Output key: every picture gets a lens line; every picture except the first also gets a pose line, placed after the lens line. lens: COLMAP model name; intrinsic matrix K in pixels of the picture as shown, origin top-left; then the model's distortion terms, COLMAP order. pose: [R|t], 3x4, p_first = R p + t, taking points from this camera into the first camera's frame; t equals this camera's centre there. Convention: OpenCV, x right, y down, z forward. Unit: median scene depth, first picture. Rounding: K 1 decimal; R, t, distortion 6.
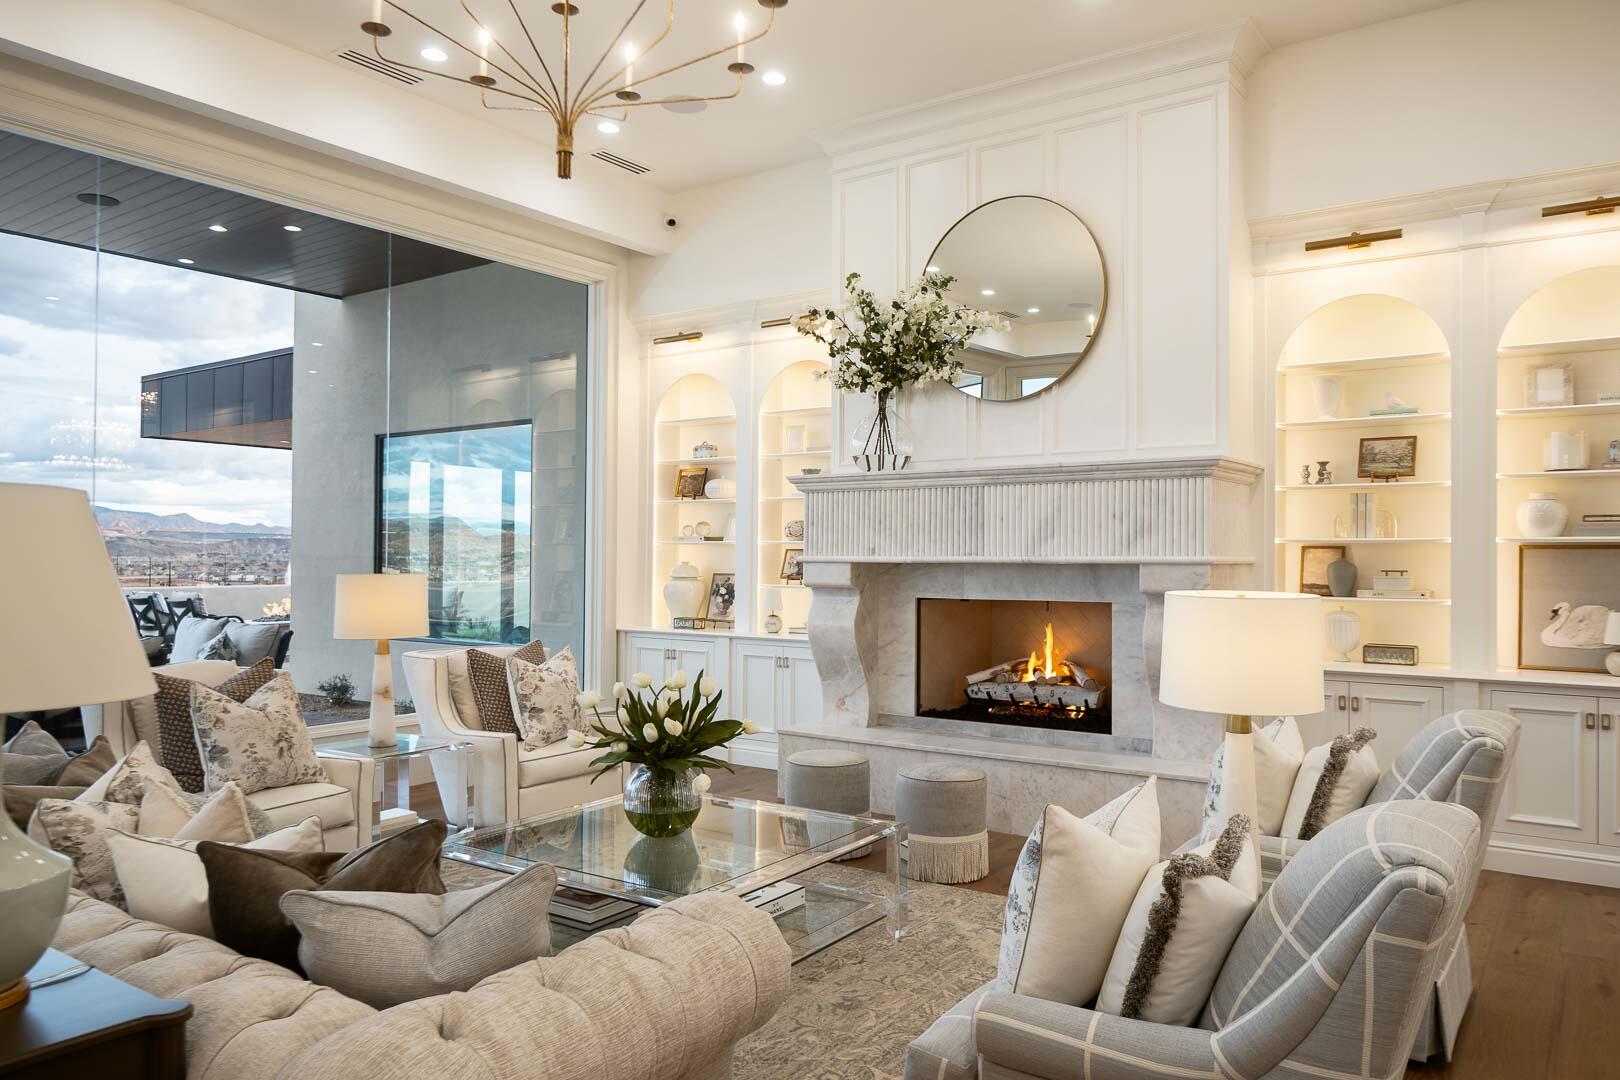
lens RADIAL K [[1121.0, 0, 810.0], [0, 1121.0, 540.0], [0, 0, 1]] dist [-0.000588, 0.000331]
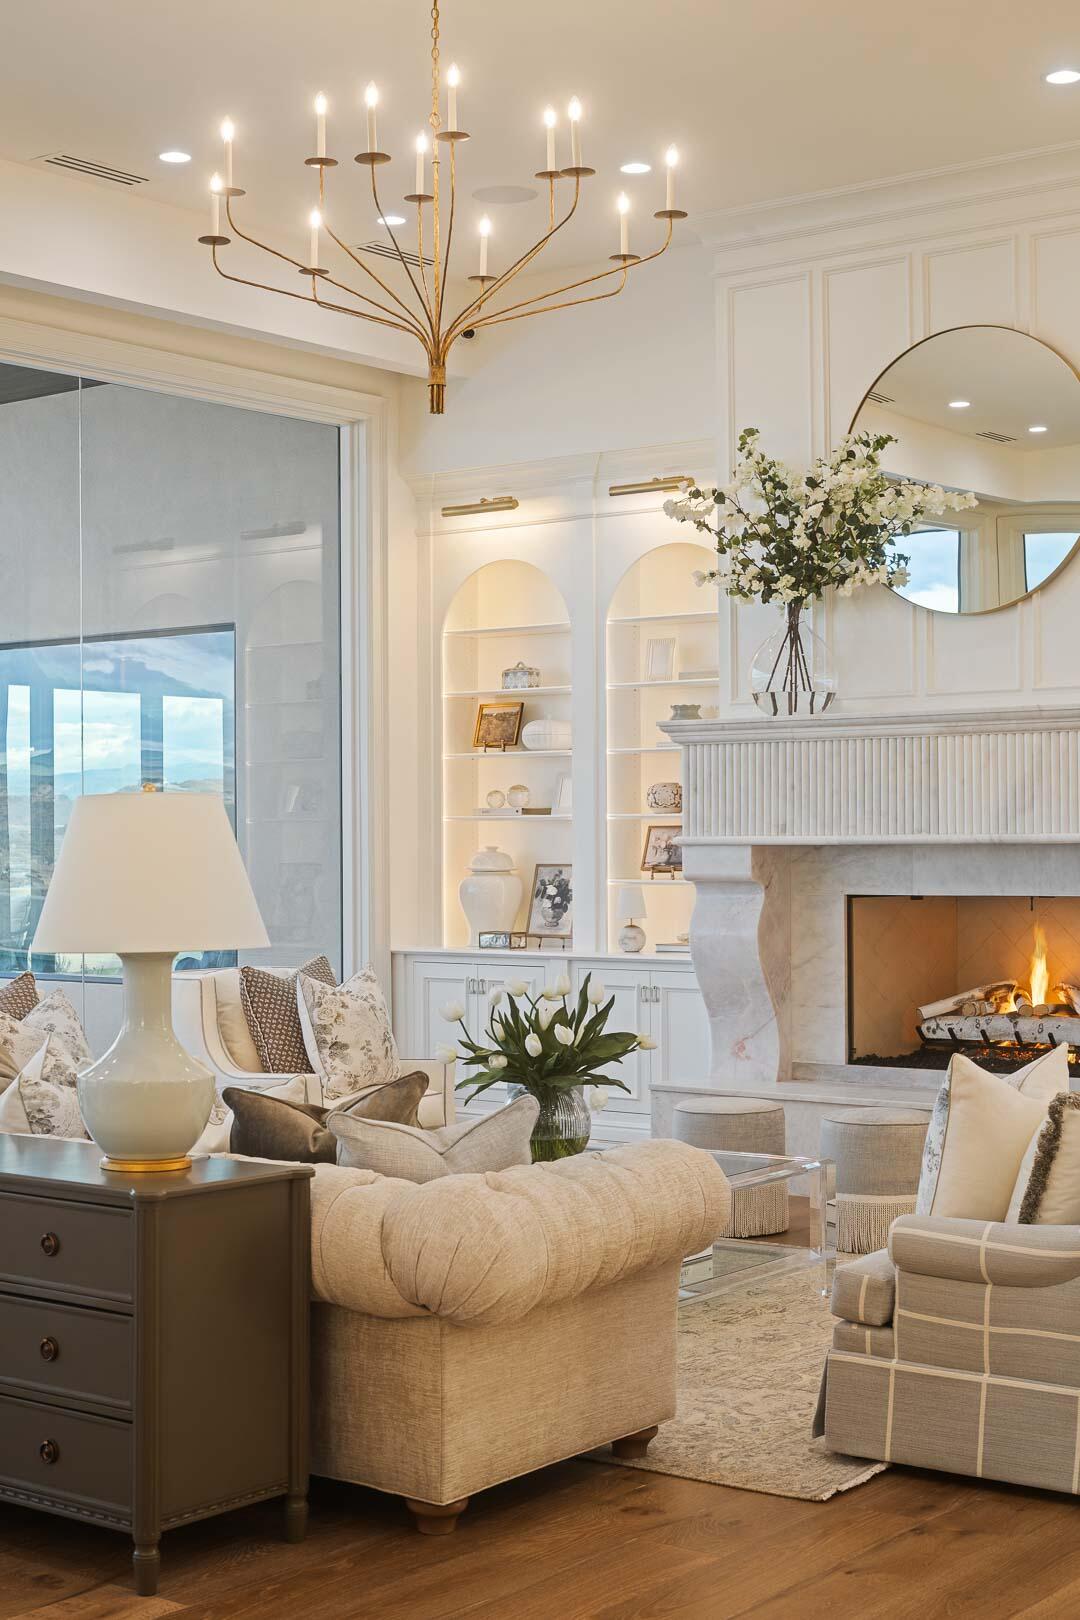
lens RADIAL K [[2390.6, 0, 570.9], [0, 2390.6, 749.1], [0, 0, 1]] dist [-0.008846, -0.011268]
pose [[0.999654, -0.011295, -0.023760, -0.040234], [0.010788, 0.999714, -0.021341, -0.009215], [0.023994, 0.021078, 0.999490, -0.498414]]
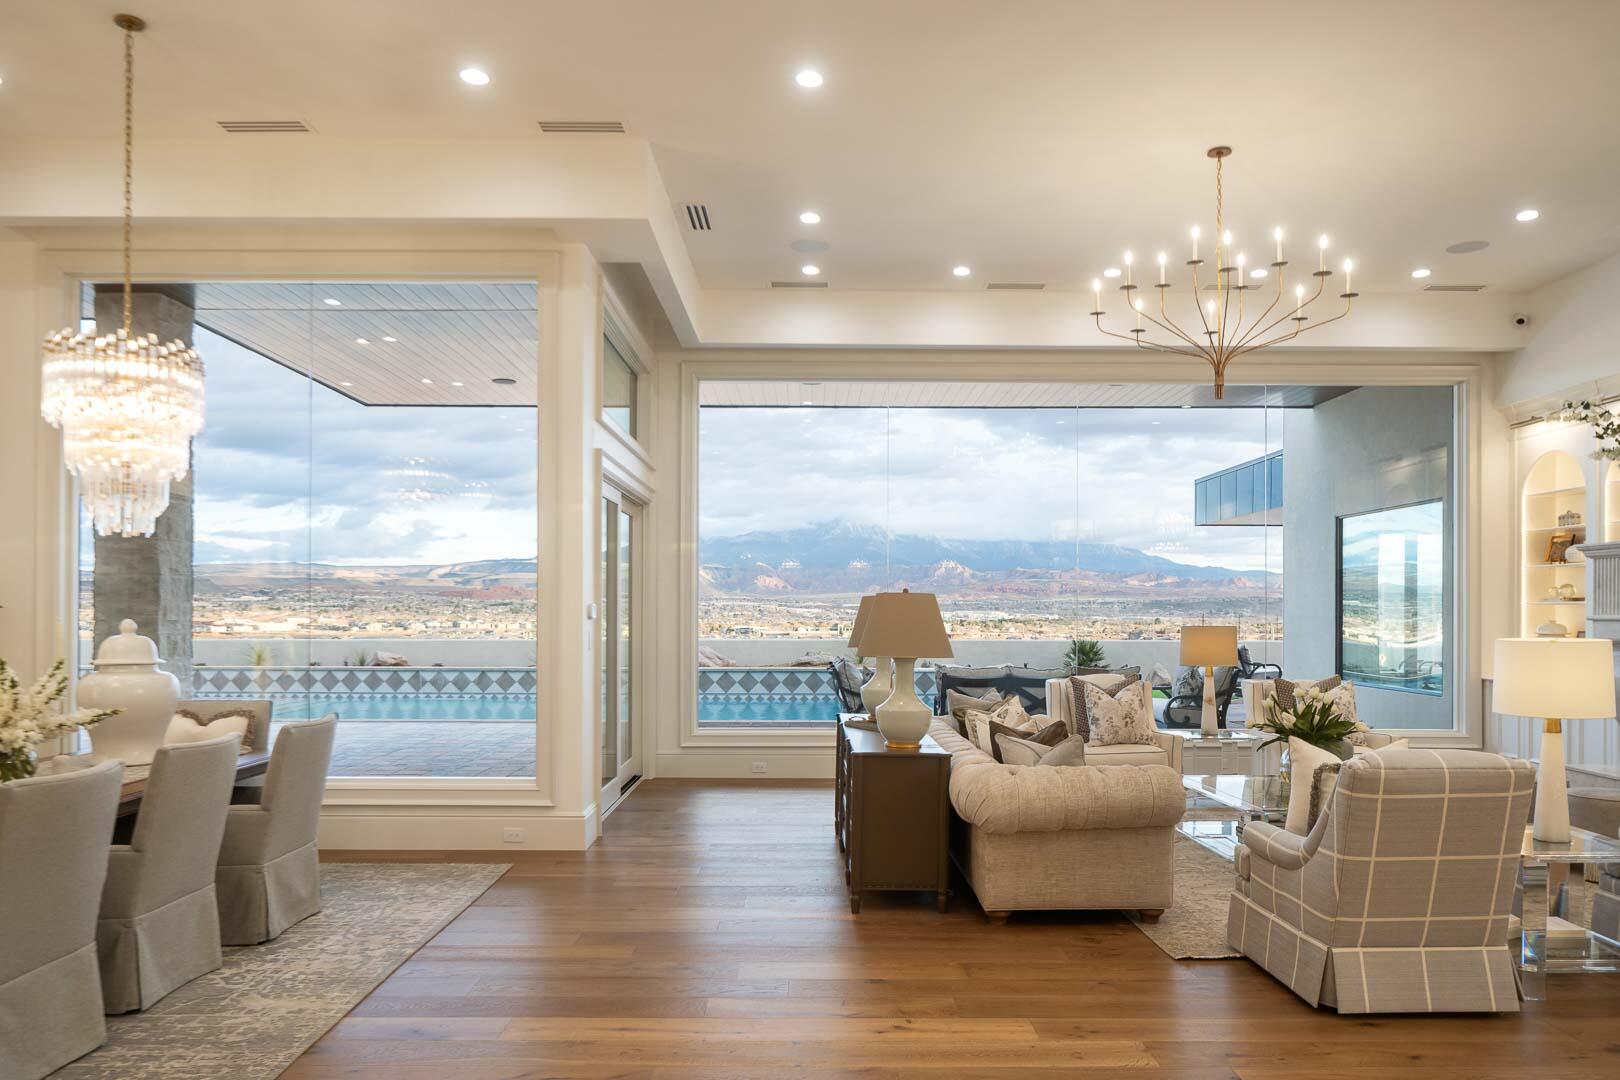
lens RADIAL K [[1147.9, 0, 810.0], [0, 1147.9, 540.0], [0, 0, 1]] dist [-0.003620, -0.000391]
pose [[0.579355, -0.052324, -0.813394, 0.492141], [0.009701, 0.998309, -0.057310, -0.002786], [0.815018, 0.025312, 0.578883, -0.319296]]
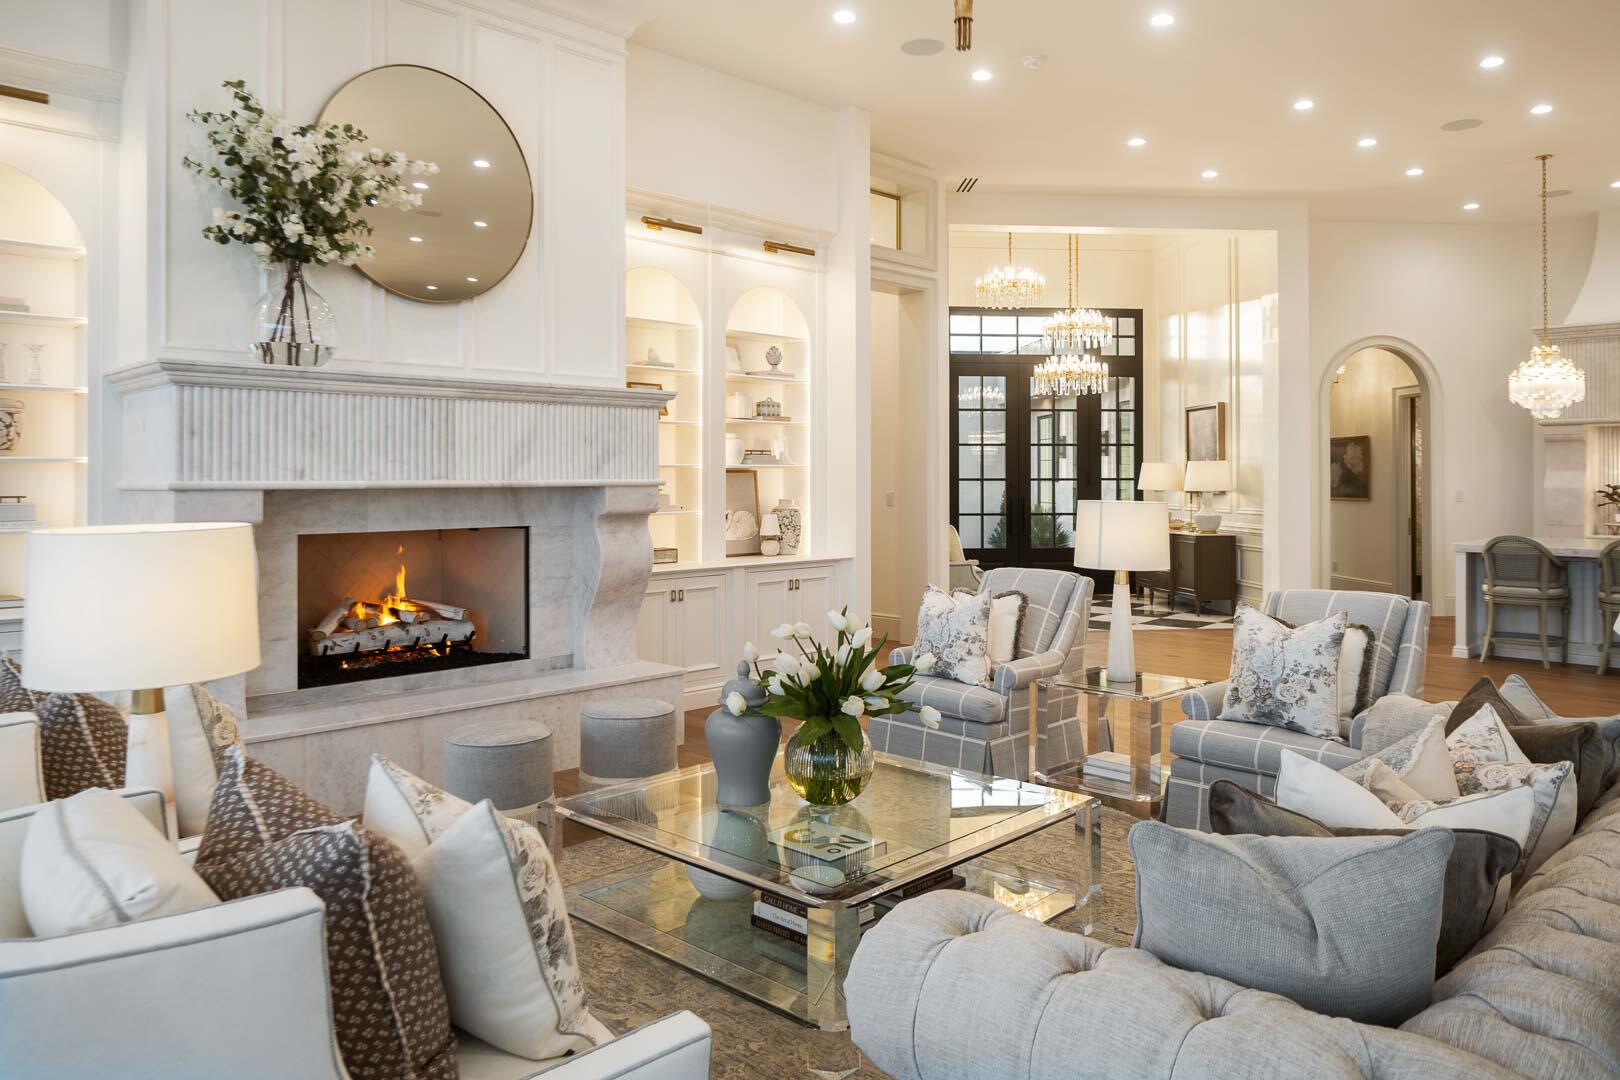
lens RADIAL K [[1117.8, 0, 815.7], [0, 1117.8, 478.9], [0, 0, 1]] dist [-0.000218, -0.000102]
pose [[0.167221, -0.004234, 0.985910, -0.609645], [-0.011967, 0.999908, 0.006324, 0.004483], [-0.985847, -0.012856, 0.167155, 0.536277]]
